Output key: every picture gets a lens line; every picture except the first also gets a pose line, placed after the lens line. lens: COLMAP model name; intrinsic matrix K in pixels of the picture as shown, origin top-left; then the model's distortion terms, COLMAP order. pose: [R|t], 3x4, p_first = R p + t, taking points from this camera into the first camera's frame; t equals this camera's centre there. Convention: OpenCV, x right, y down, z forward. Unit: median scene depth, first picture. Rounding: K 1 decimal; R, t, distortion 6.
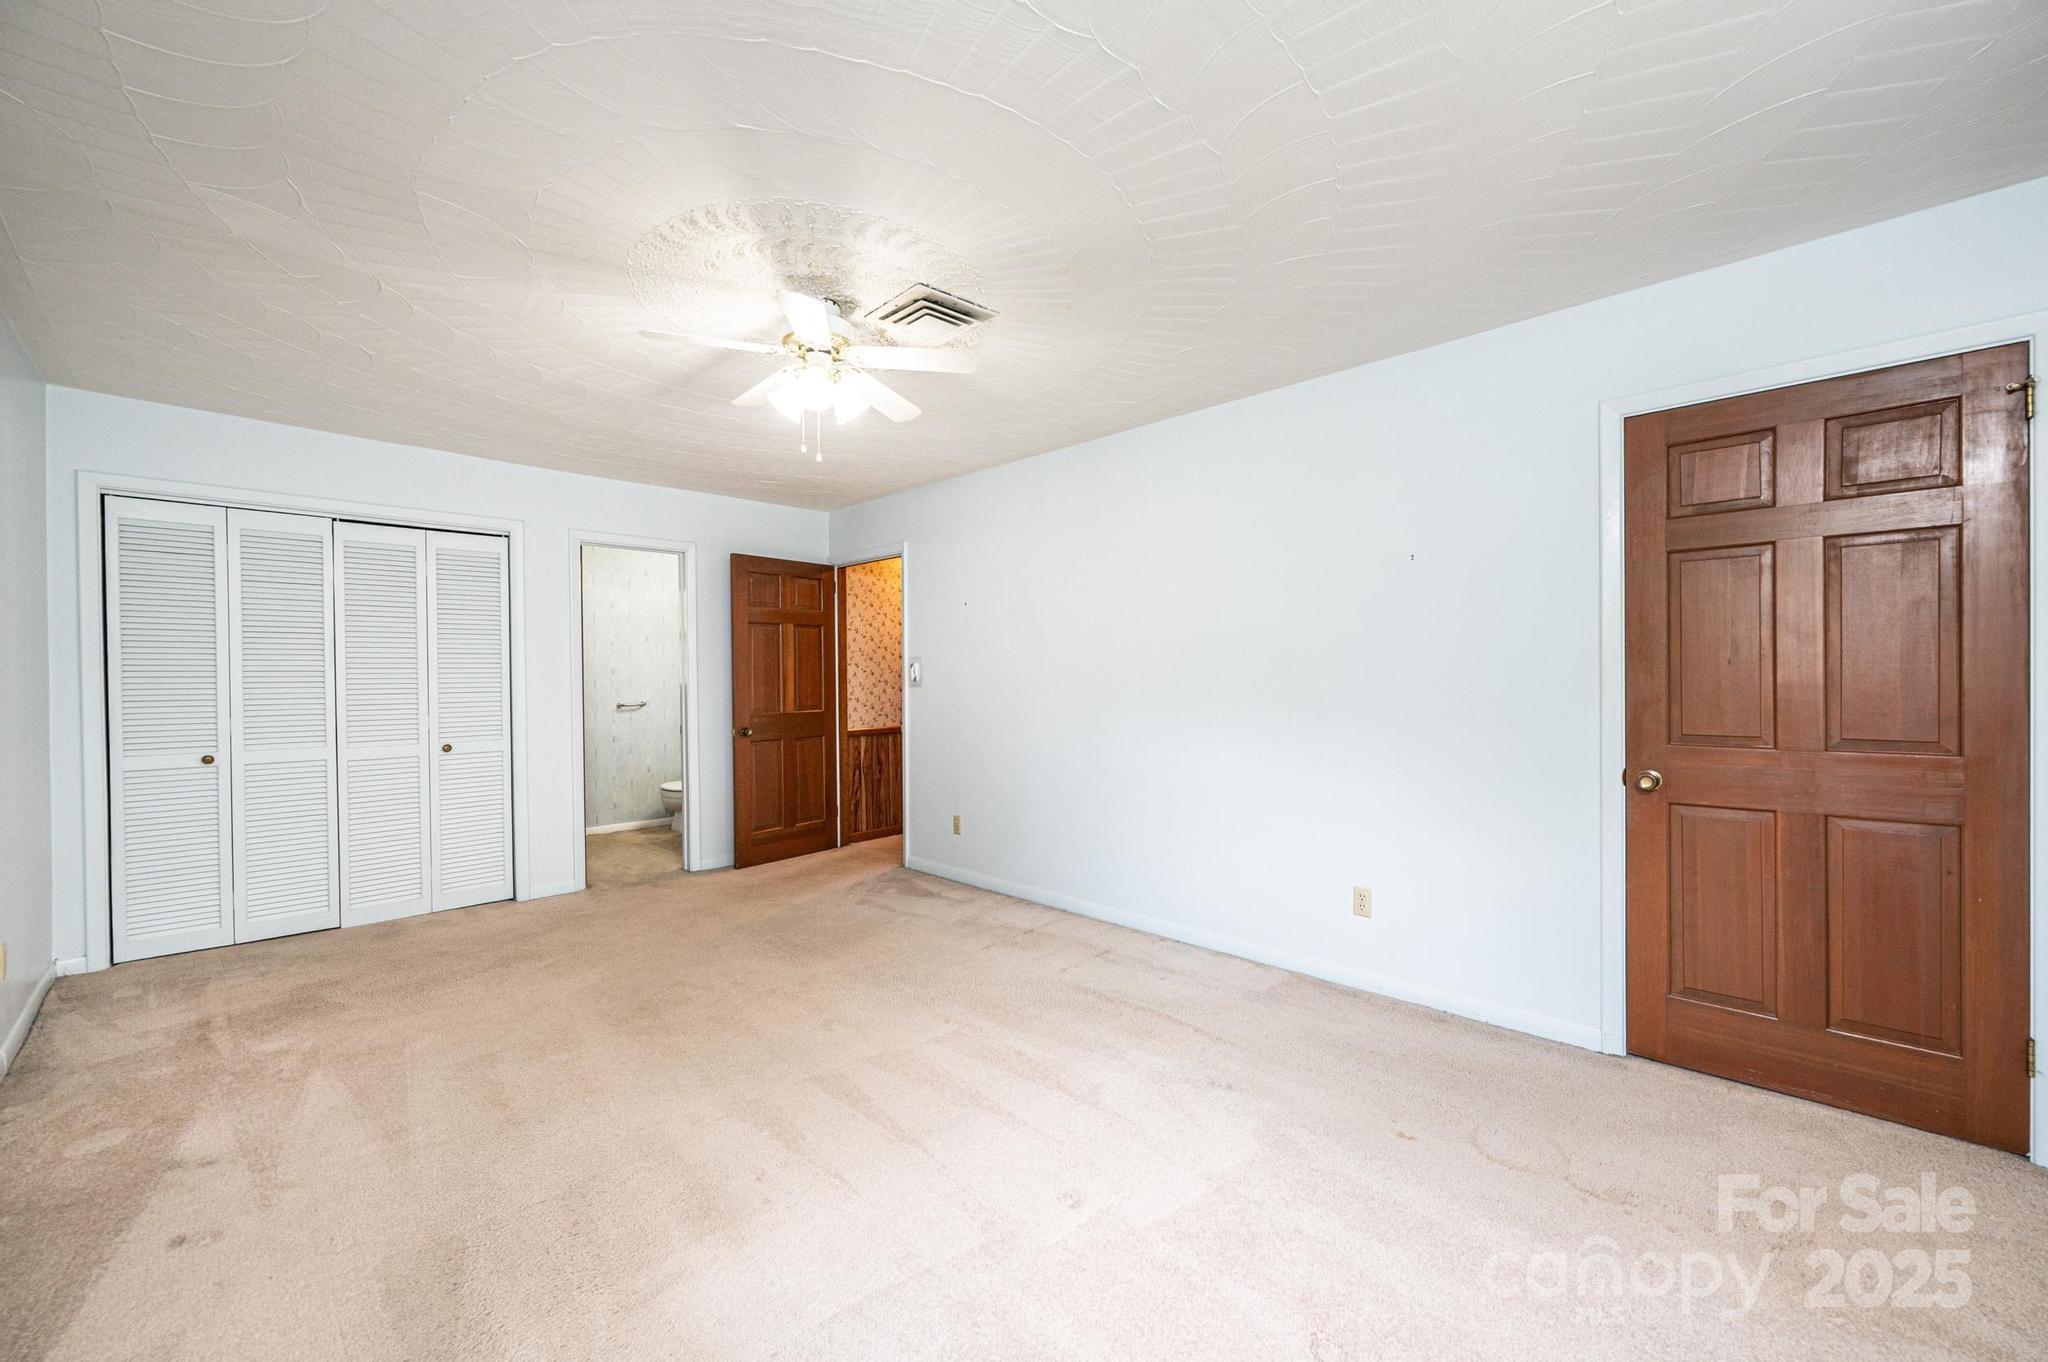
lens RADIAL K [[810.7, 0, 1015.5], [0, 810.7, 683.0], [0, 0, 1]] dist [-0.003192, -0.000303]
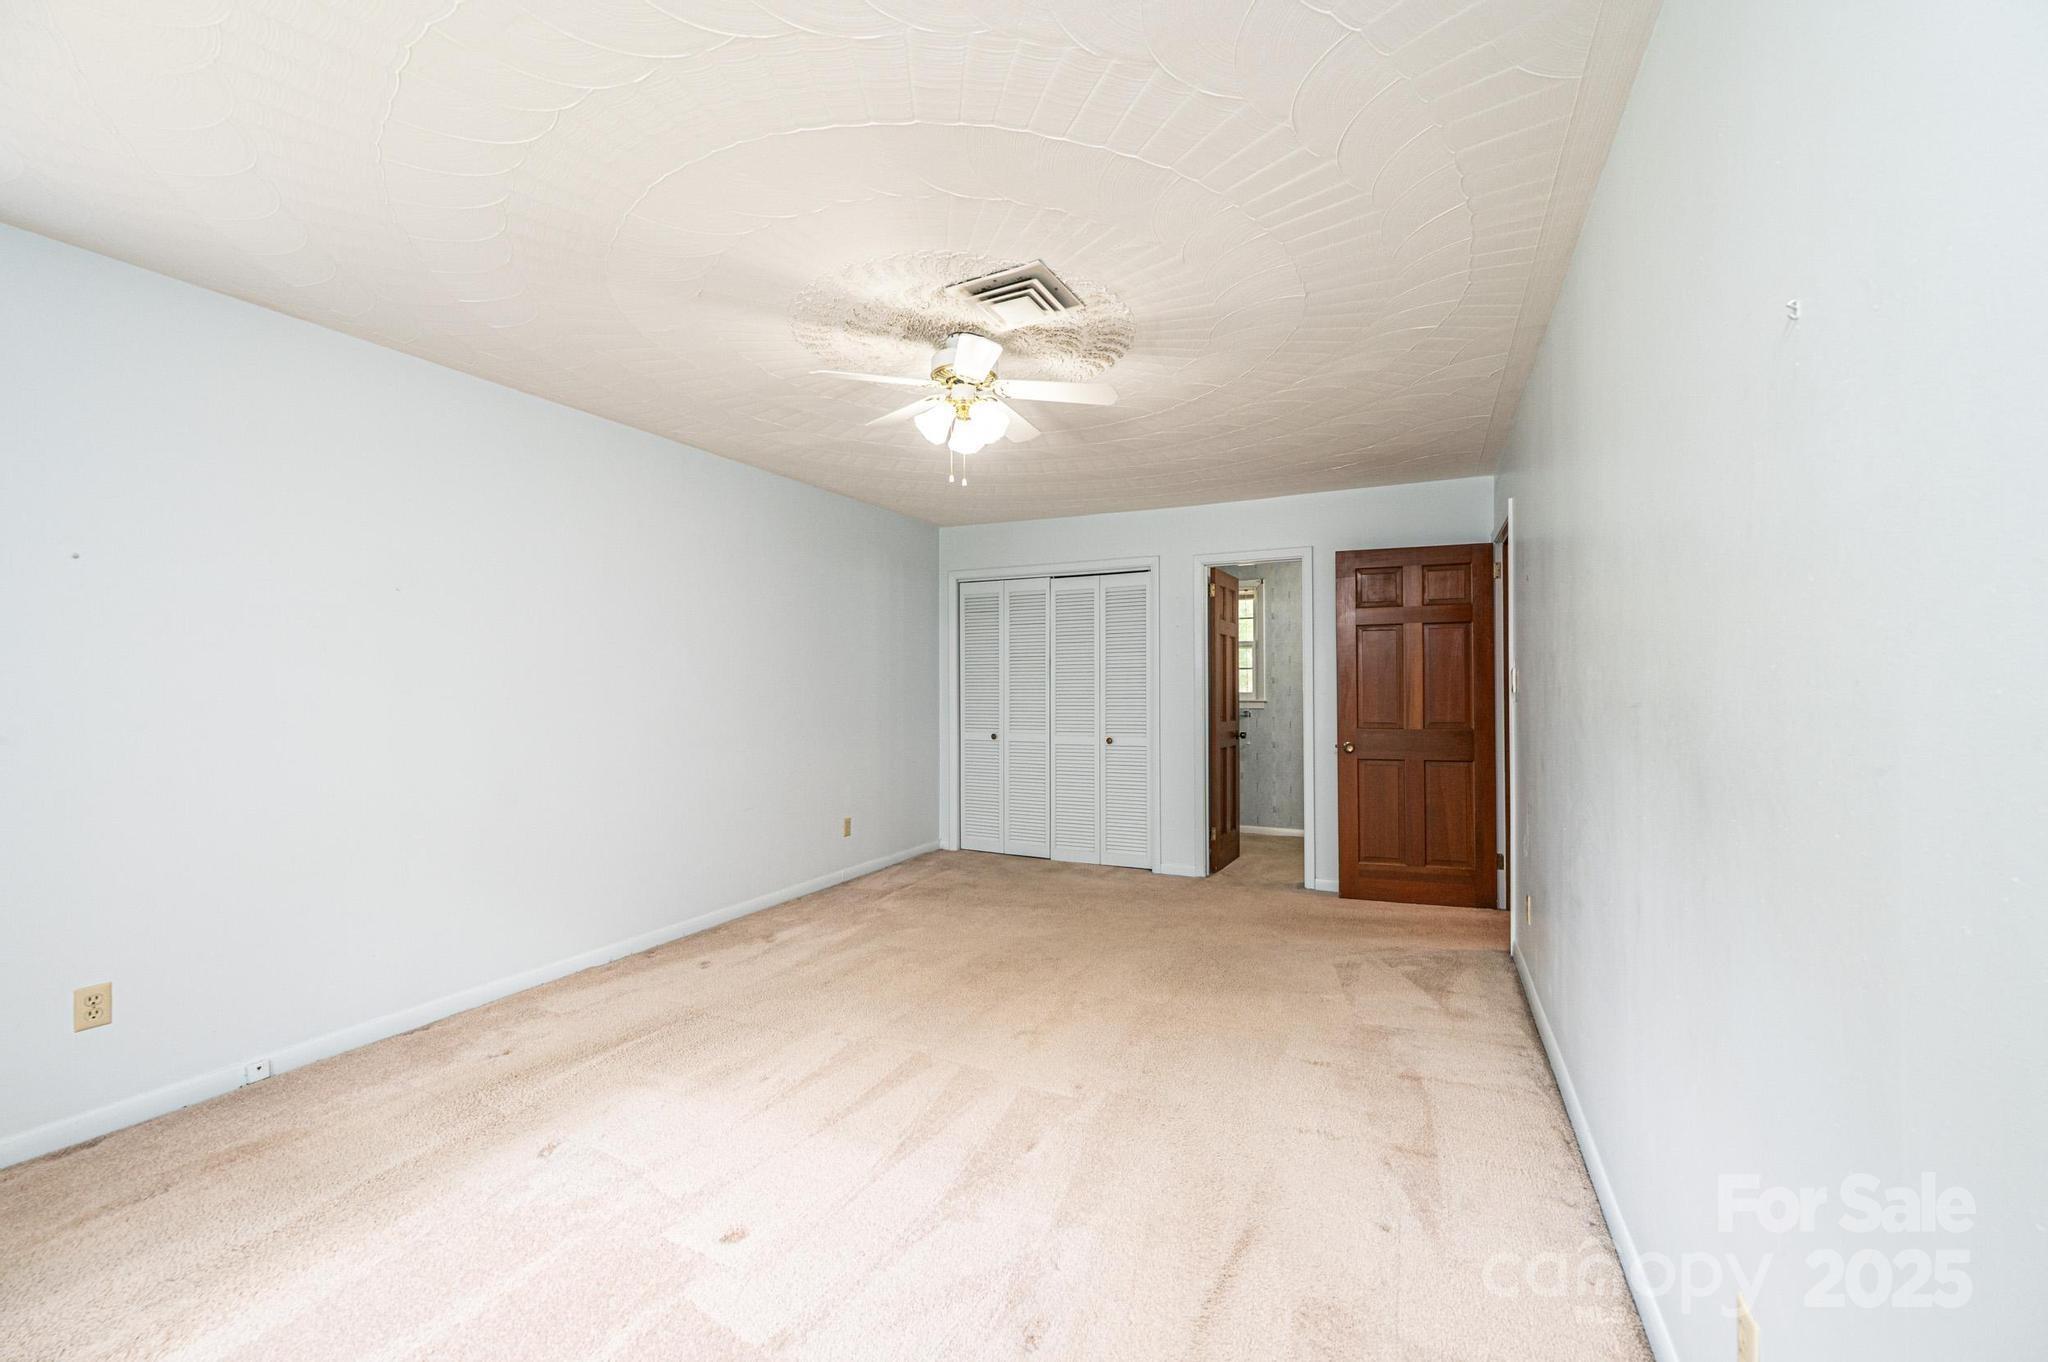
lens RADIAL K [[810.7, 0, 1015.5], [0, 810.7, 683.0], [0, 0, 1]] dist [-0.003192, -0.000303]
pose [[0.328621, -0.000217, -0.944462, 0.528264], [-0.005382, 0.999983, -0.002103, -0.008977], [0.944447, 0.005774, 0.328614, 0.481885]]
